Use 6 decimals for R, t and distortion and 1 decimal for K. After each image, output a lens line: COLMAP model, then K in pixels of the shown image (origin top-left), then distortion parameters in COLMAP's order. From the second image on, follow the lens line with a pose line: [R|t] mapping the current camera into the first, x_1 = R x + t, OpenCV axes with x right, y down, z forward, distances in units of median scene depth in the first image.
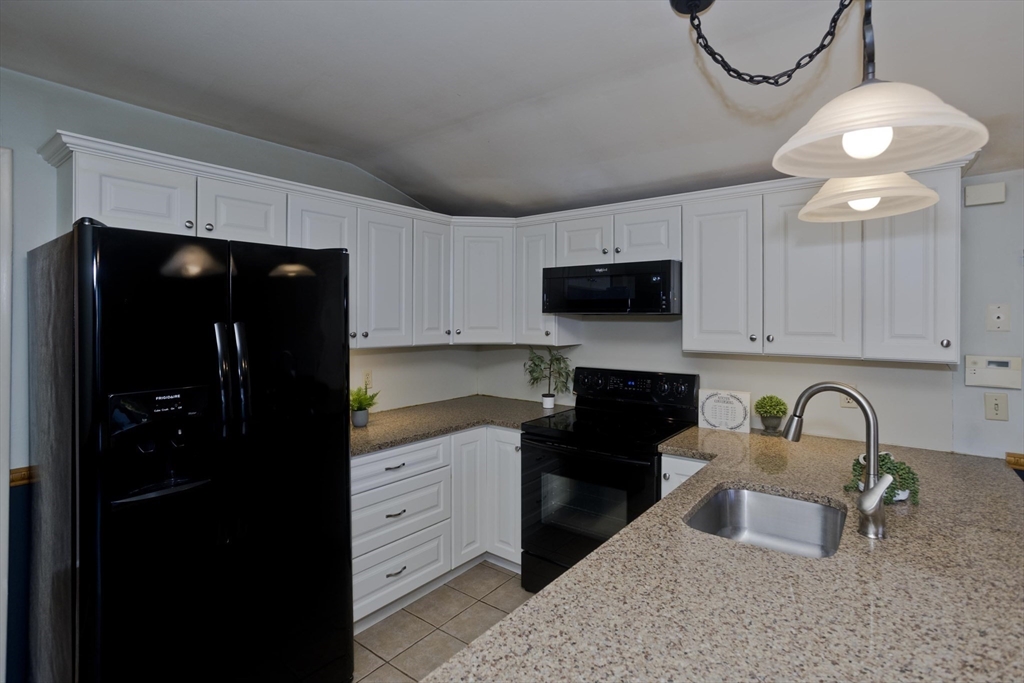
lens RADIAL K [[495.9, 0, 509.1], [0, 495.9, 320.6], [0, 0, 1]] dist [-0.037865, 0.018847]
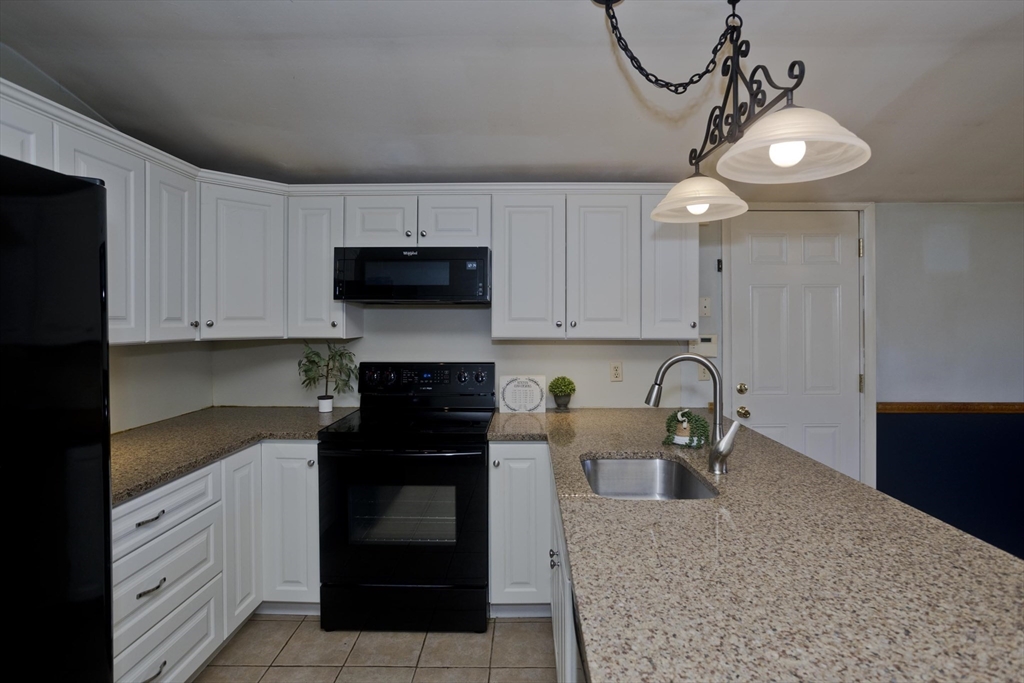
lens RADIAL K [[495.9, 0, 522.0], [0, 495.9, 322.3], [0, 0, 1]] dist [-0.037865, 0.018847]
pose [[0.796559, -0.004746, 0.604542, -0.220315], [0.003060, 0.999988, 0.003820, 0.024667], [-0.604553, -0.001193, 0.796564, 0.153479]]
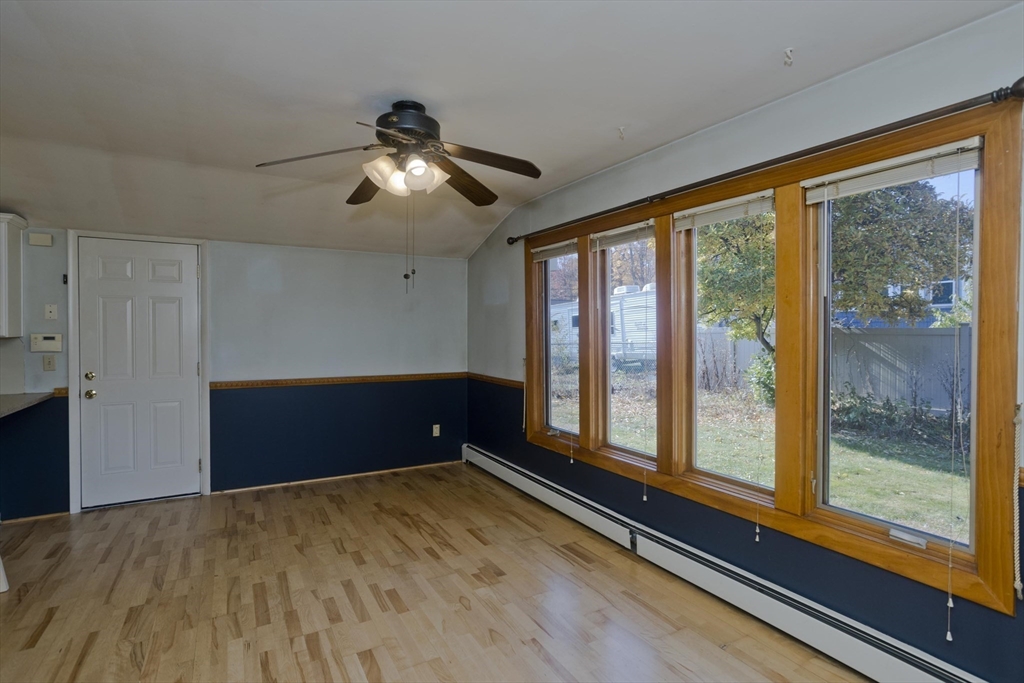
lens RADIAL K [[495.9, 0, 513.9], [0, 495.9, 346.5], [0, 0, 1]] dist [-0.037865, 0.018847]
pose [[0.357358, -0.021053, 0.933730, -0.027345], [-0.003985, 0.999702, 0.024066, 0.056699], [-0.933959, -0.012322, 0.357168, -0.976573]]
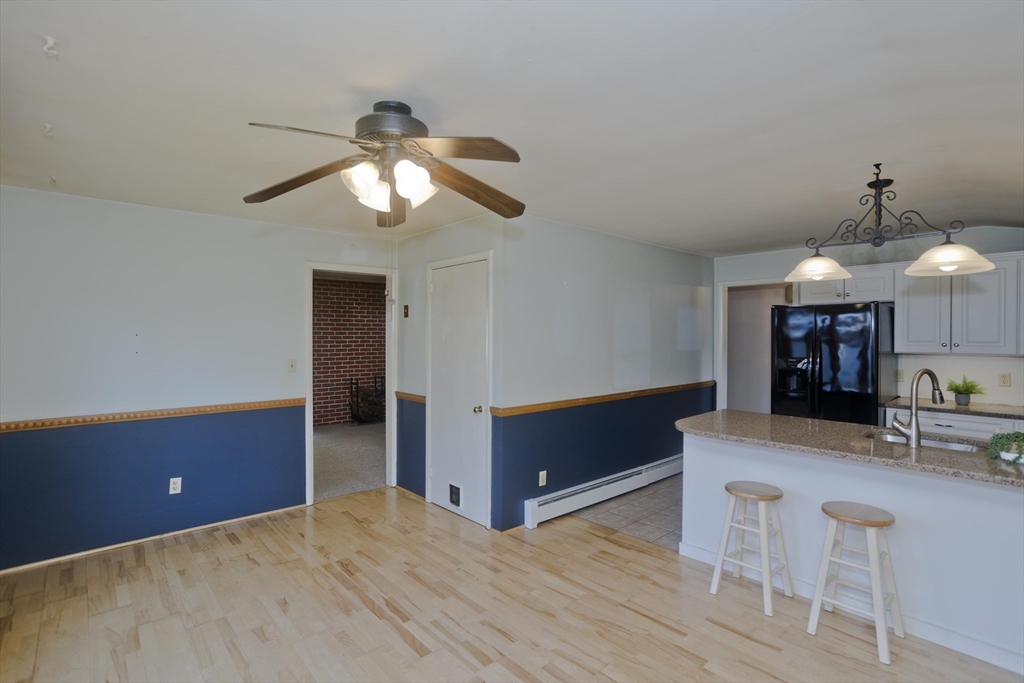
lens RADIAL K [[495.9, 0, 514.6], [0, 495.9, 333.3], [0, 0, 1]] dist [-0.037865, 0.018847]
pose [[-0.163731, -0.007463, -0.986477, 1.547025], [-0.003154, 0.999970, -0.007042, 0.004022], [0.986500, 0.001959, -0.163750, -0.129016]]
